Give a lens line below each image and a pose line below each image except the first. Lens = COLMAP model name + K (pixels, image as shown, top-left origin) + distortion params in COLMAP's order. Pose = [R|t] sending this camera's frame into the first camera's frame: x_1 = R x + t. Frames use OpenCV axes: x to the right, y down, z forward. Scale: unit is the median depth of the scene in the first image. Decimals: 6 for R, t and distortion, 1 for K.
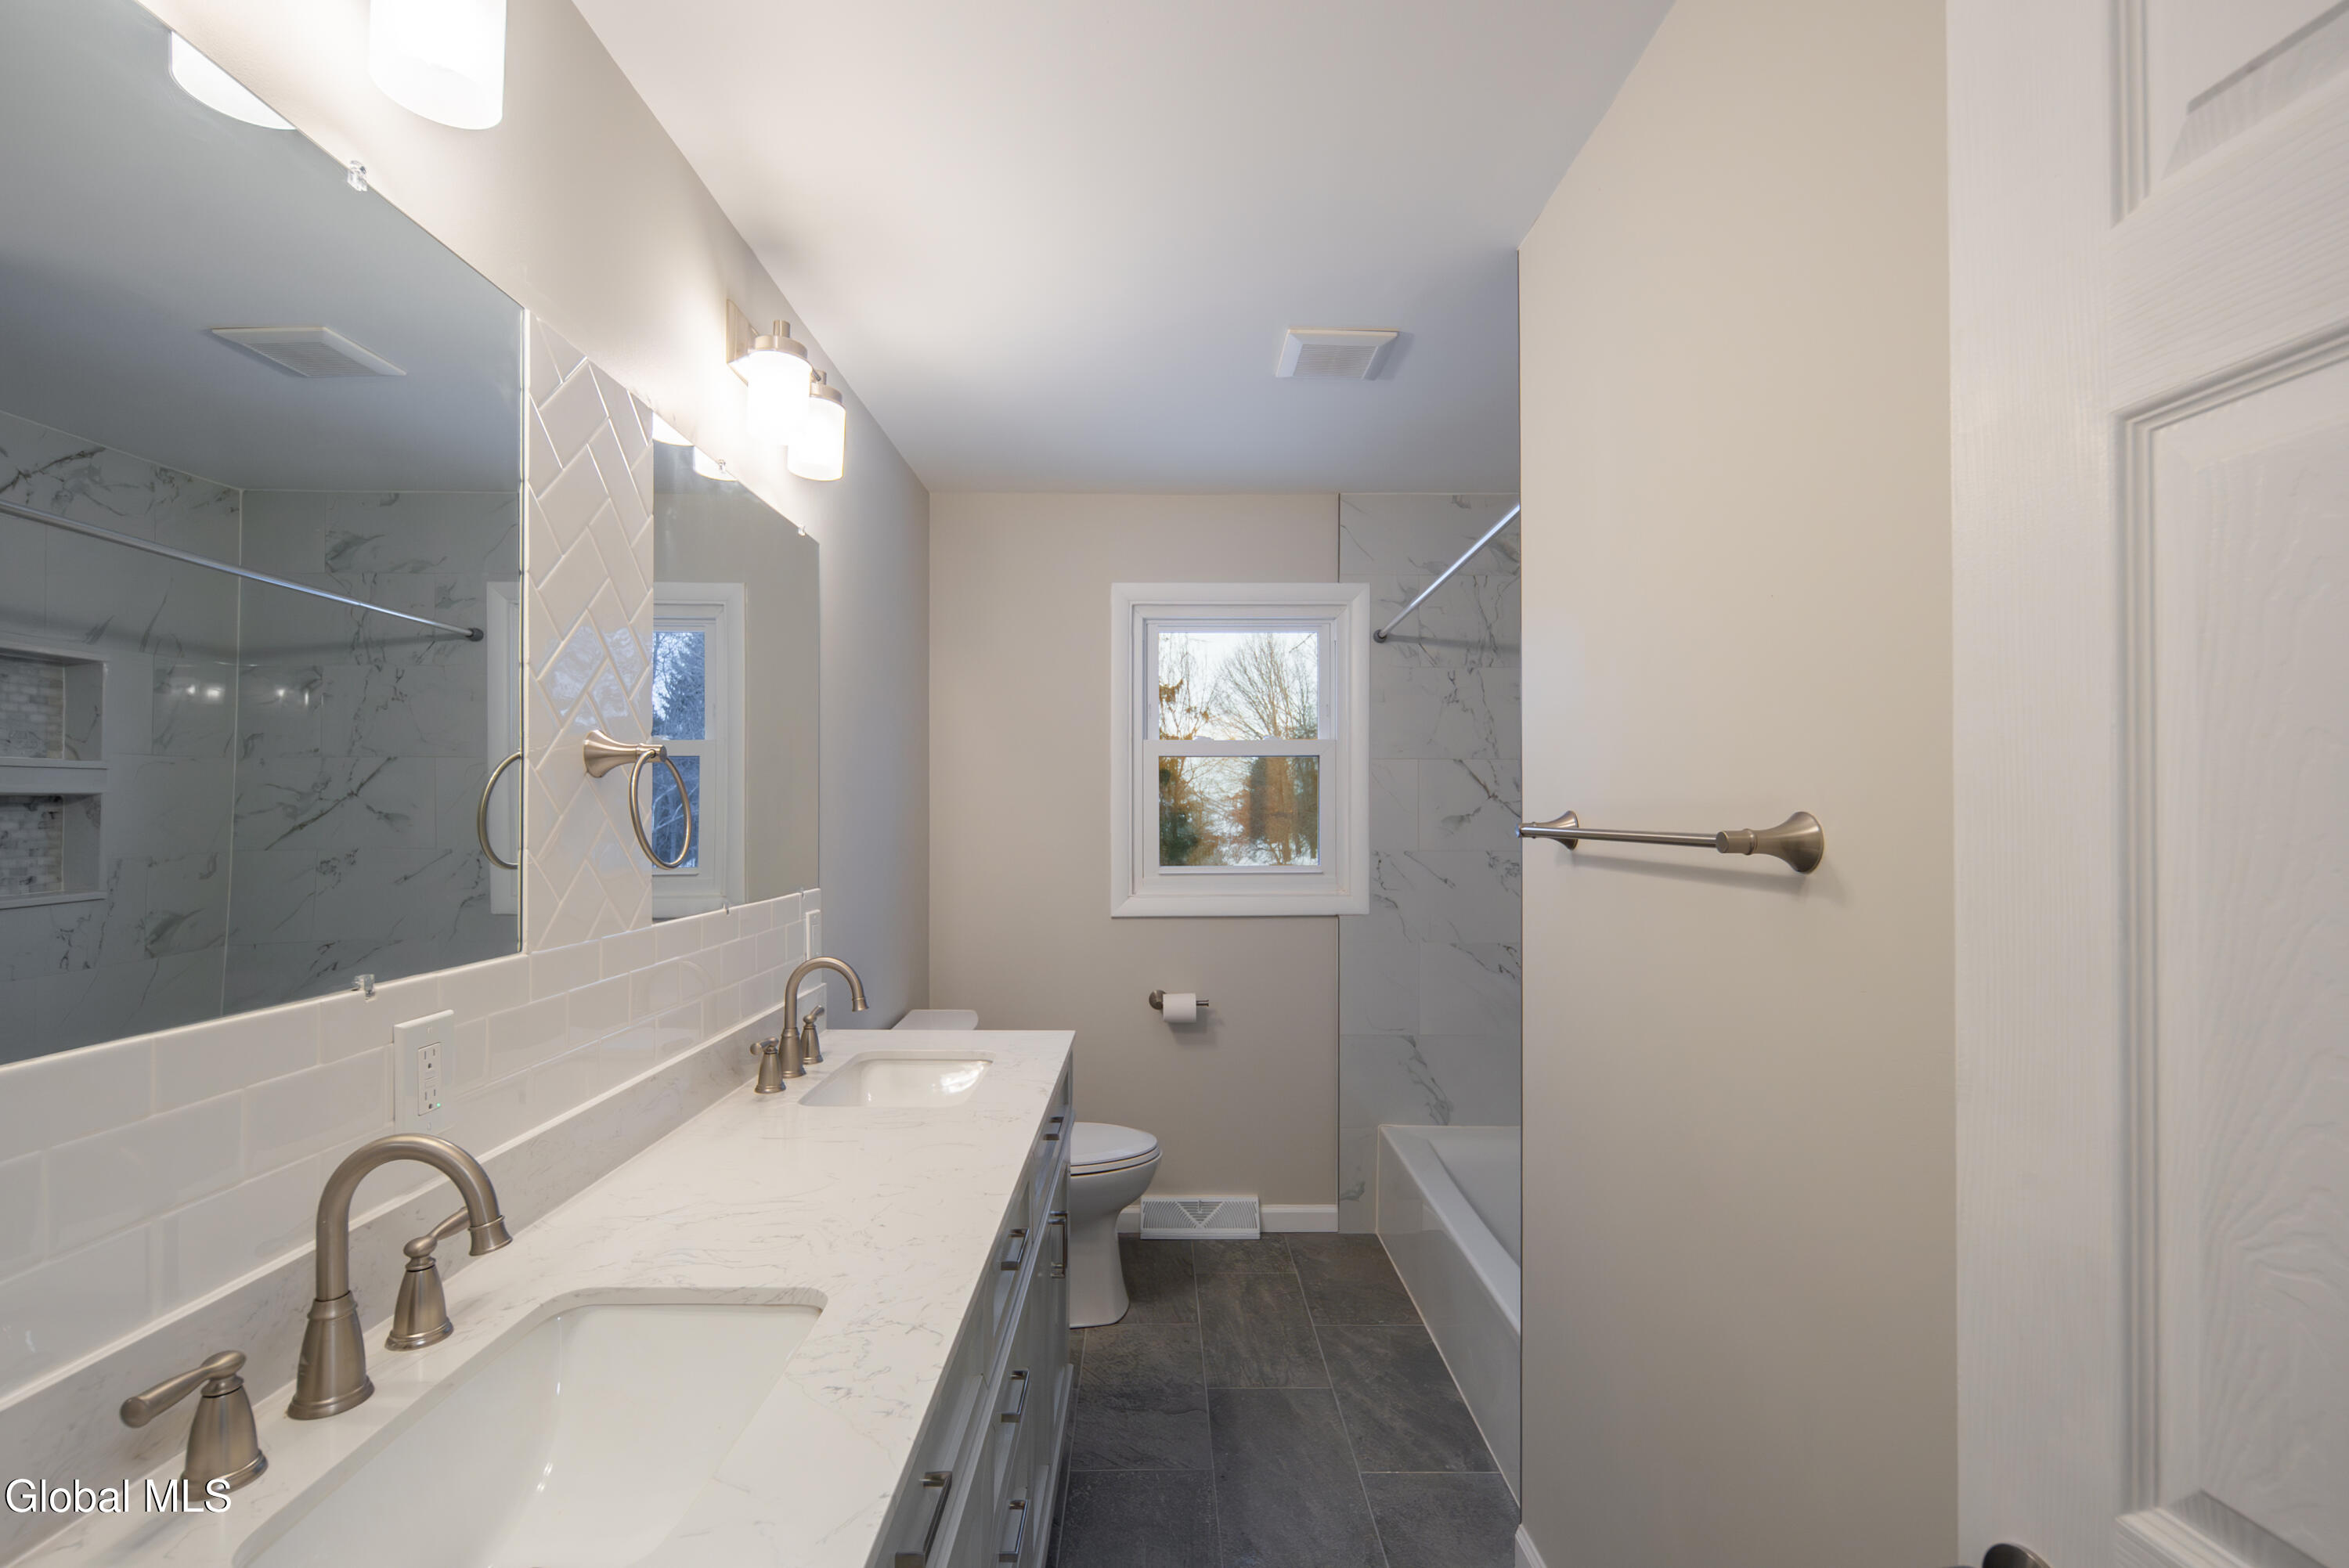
lens RADIAL K [[1040.4, 0, 1178.0], [0, 1040.4, 784.7], [0, 0, 1]] dist [0.001829, -0.002038]
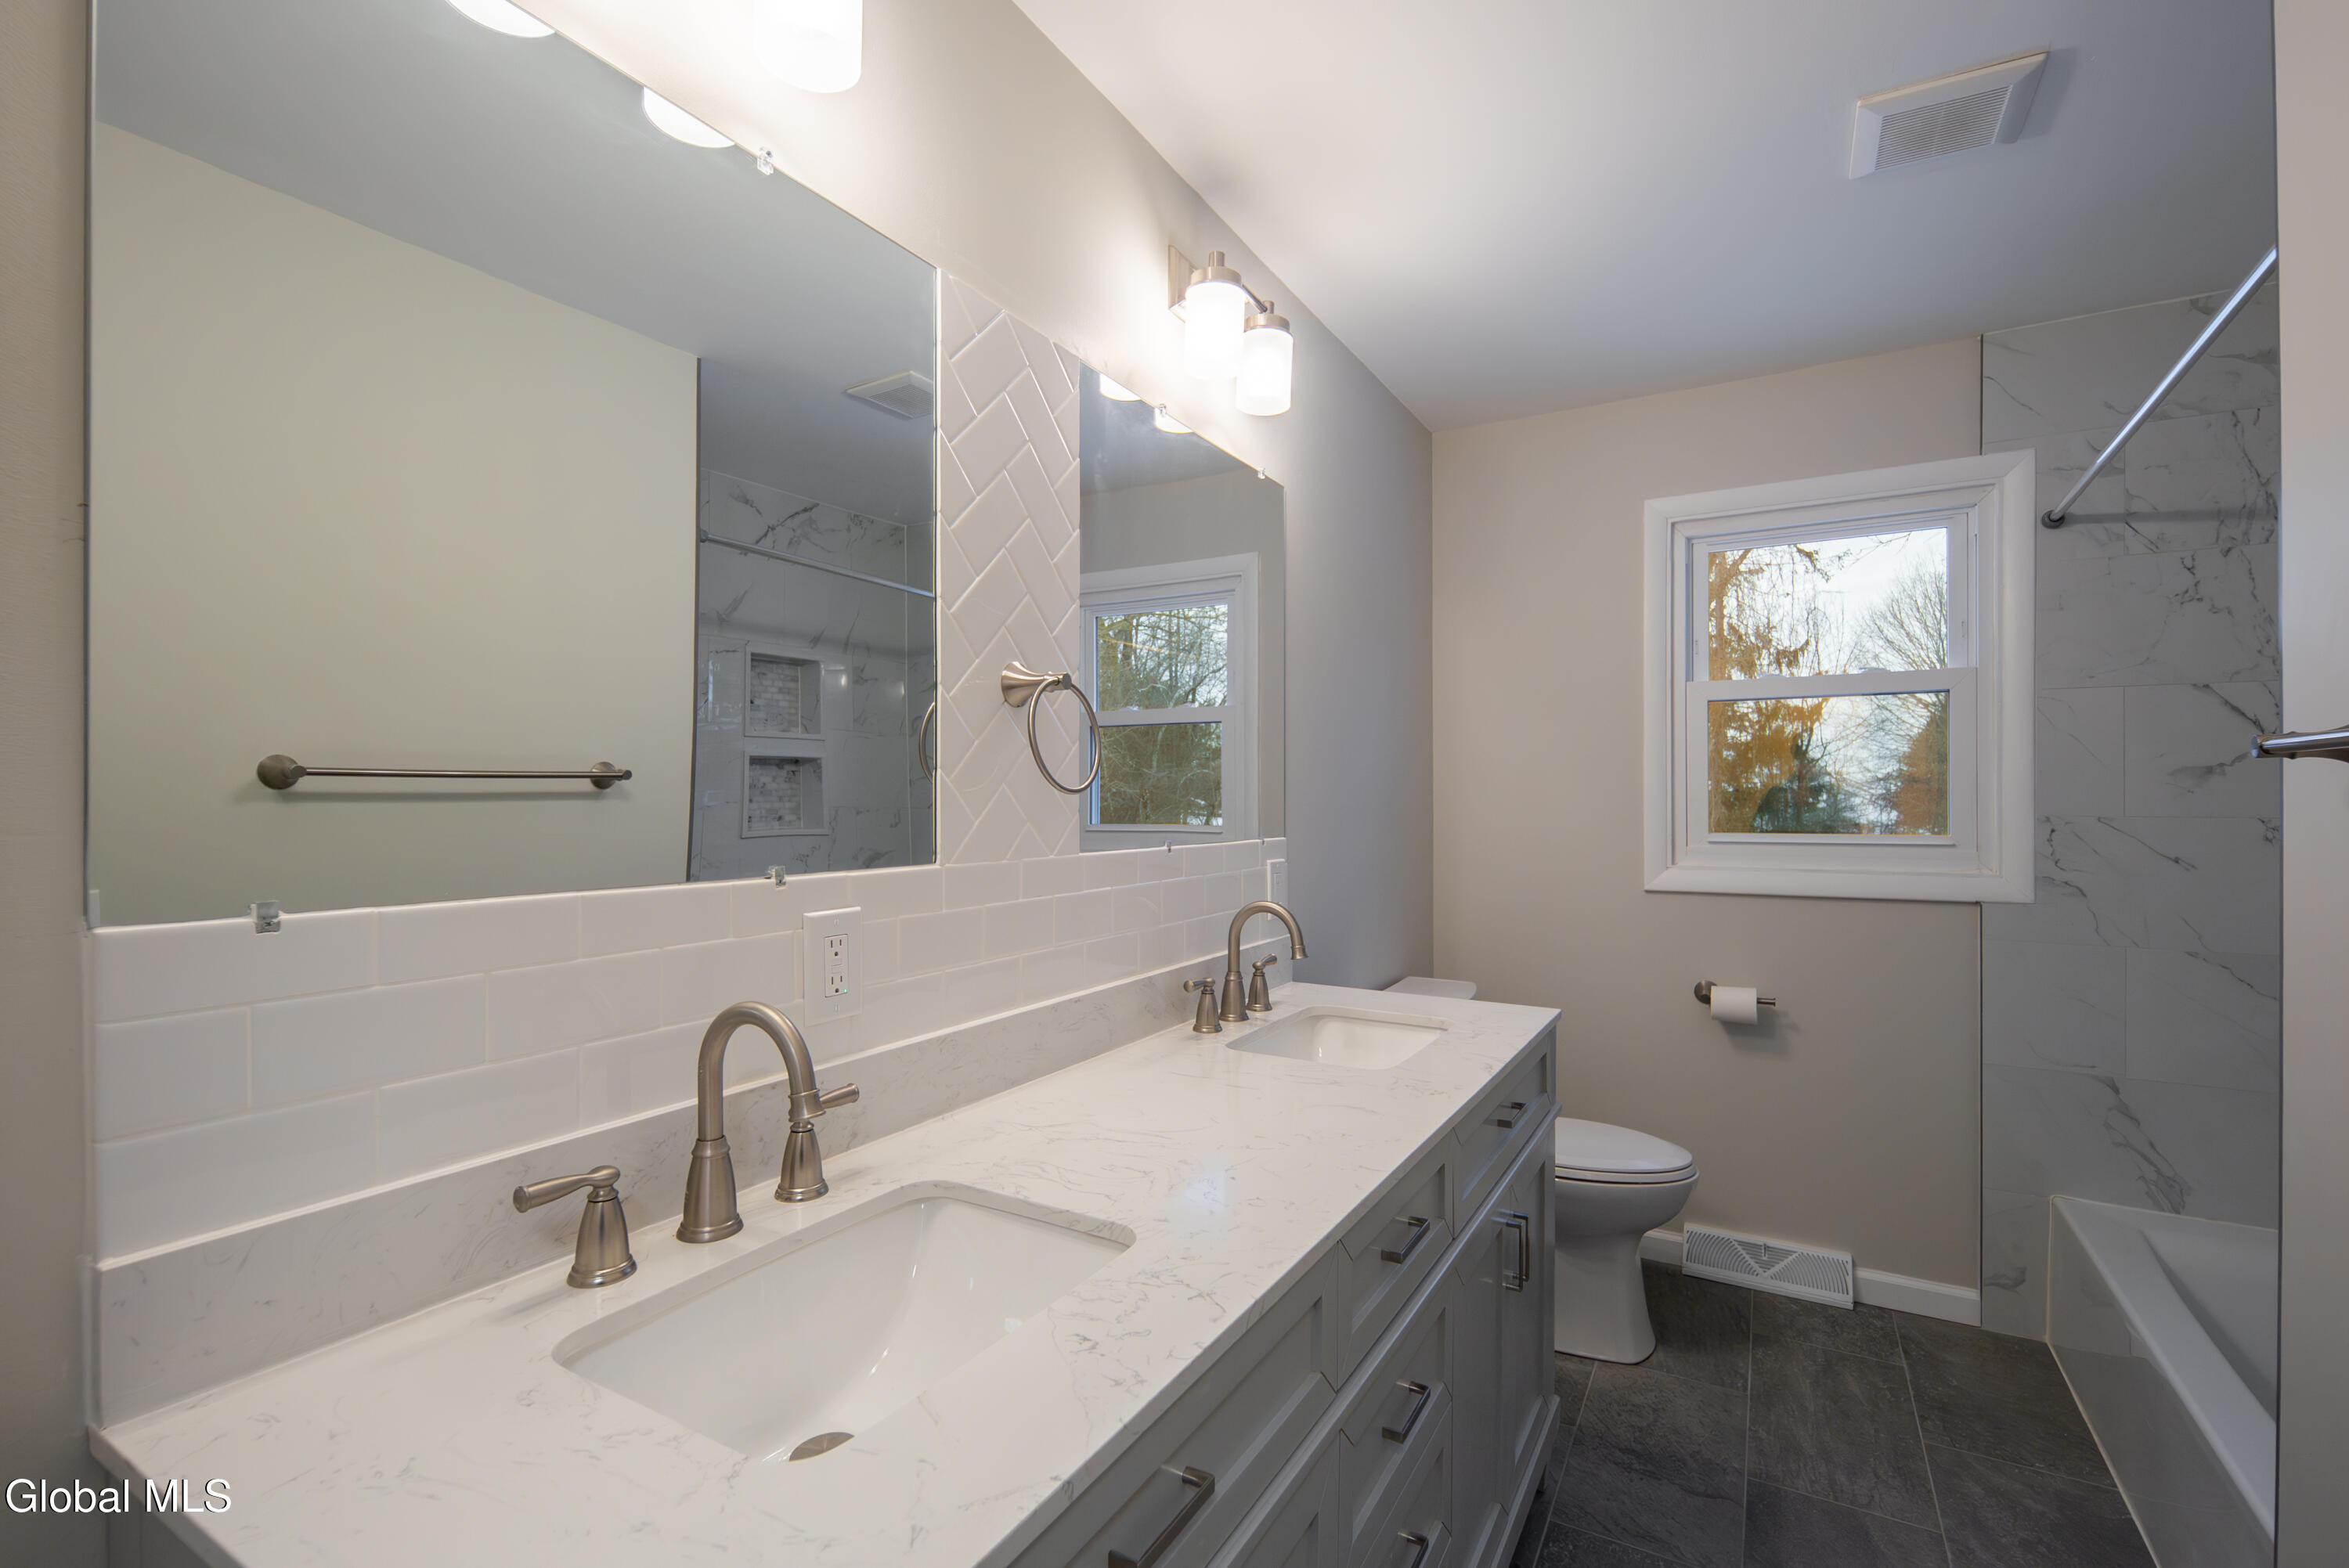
lens RADIAL K [[1040.4, 0, 1178.0], [0, 1040.4, 784.7], [0, 0, 1]] dist [0.001829, -0.002038]
pose [[0.855901, -0.009309, -0.517055, 0.075522], [0.016652, 0.999816, 0.009564, 0.038680], [0.516871, -0.016796, 0.855899, 0.110194]]
